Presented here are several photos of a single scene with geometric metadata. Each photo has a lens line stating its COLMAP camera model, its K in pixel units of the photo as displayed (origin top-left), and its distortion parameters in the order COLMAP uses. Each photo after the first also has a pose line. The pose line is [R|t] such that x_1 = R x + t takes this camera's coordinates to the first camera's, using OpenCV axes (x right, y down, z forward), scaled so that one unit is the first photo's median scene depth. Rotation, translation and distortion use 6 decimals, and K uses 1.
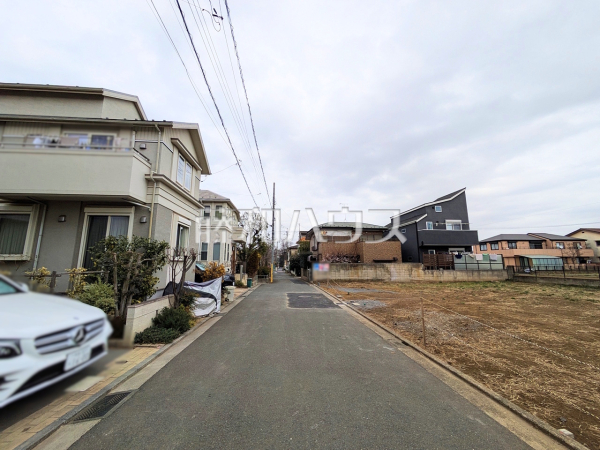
lens RADIAL K [[236.3, 0, 303.0], [0, 236.3, 224.3], [0, 0, 1]] dist [-0.000975, 0.001024]
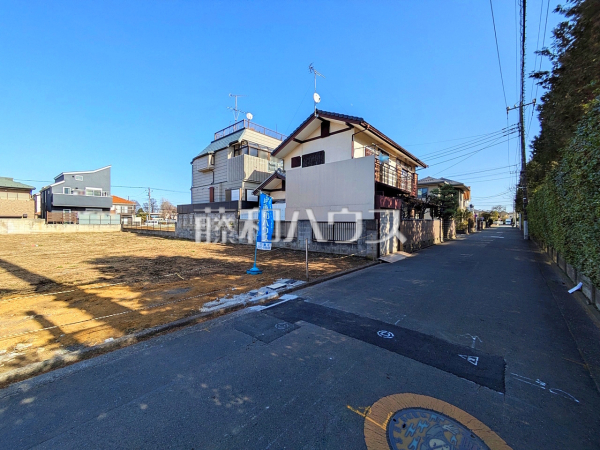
lens RADIAL K [[236.3, 0, 299.5], [0, 236.3, 224.9], [0, 0, 1]] dist [-0.000975, 0.001024]
pose [[0.704123, 0.000107, 0.710078, 0.569574], [-0.128698, 0.983457, 0.127470, -0.148752], [-0.698318, -0.181141, 0.692488, -0.874587]]
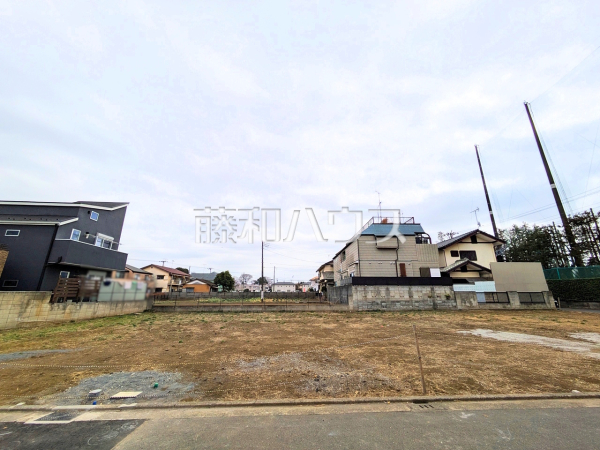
lens RADIAL K [[236.3, 0, 303.5], [0, 236.3, 225.3], [0, 0, 1]] dist [-0.000975, 0.001024]
pose [[0.036759, 0.277515, 0.960018, -0.109759], [-0.165002, 0.949167, -0.268061, 0.057903], [-0.985608, -0.148551, 0.080681, 0.339197]]
